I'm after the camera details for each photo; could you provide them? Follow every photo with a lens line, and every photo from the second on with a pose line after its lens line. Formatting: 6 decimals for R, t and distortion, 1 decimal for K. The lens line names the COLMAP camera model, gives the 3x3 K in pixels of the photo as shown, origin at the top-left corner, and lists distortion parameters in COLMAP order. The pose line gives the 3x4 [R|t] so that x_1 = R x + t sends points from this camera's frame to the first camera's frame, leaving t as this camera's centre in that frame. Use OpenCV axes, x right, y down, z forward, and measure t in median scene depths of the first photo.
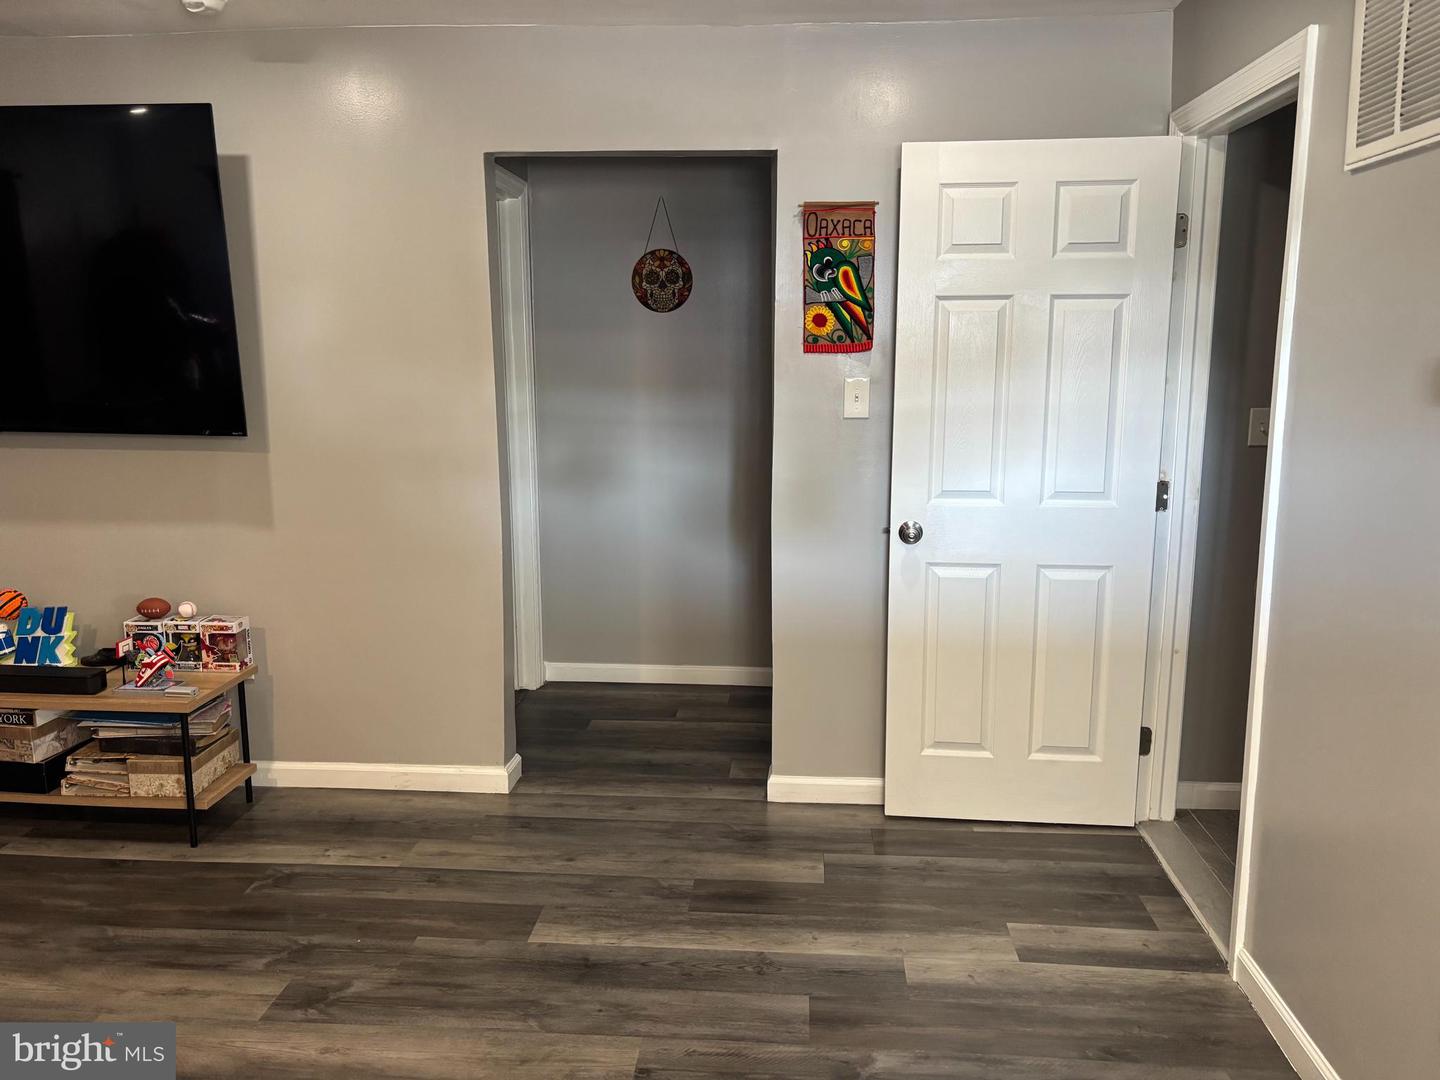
lens RADIAL K [[1088.4, 0, 721.4], [0, 1088.4, 539.4], [0, 0, 1]] dist [0.030185, -0.033661]
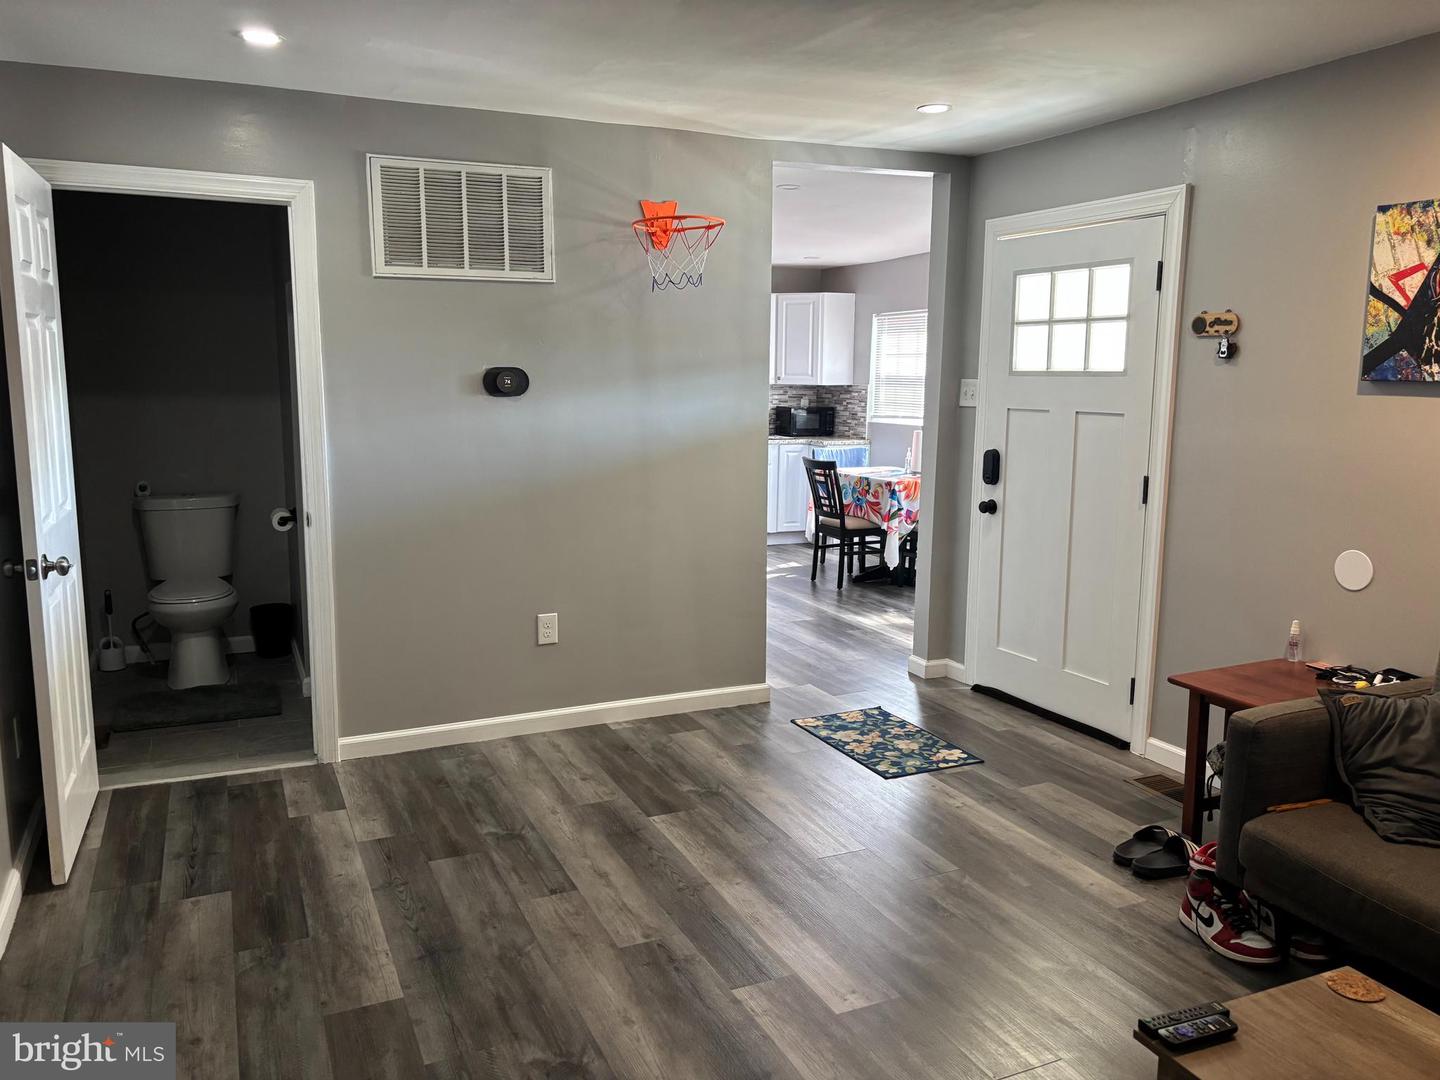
lens RADIAL K [[1088.4, 0, 719.5], [0, 1088.4, 537.2], [0, 0, 1]] dist [0.030185, -0.033661]
pose [[-0.482958, -0.140332, 0.864326, -1.125838], [0.141680, 0.961545, 0.235283, -0.210705], [-0.864106, 0.236090, -0.444503, 1.140952]]
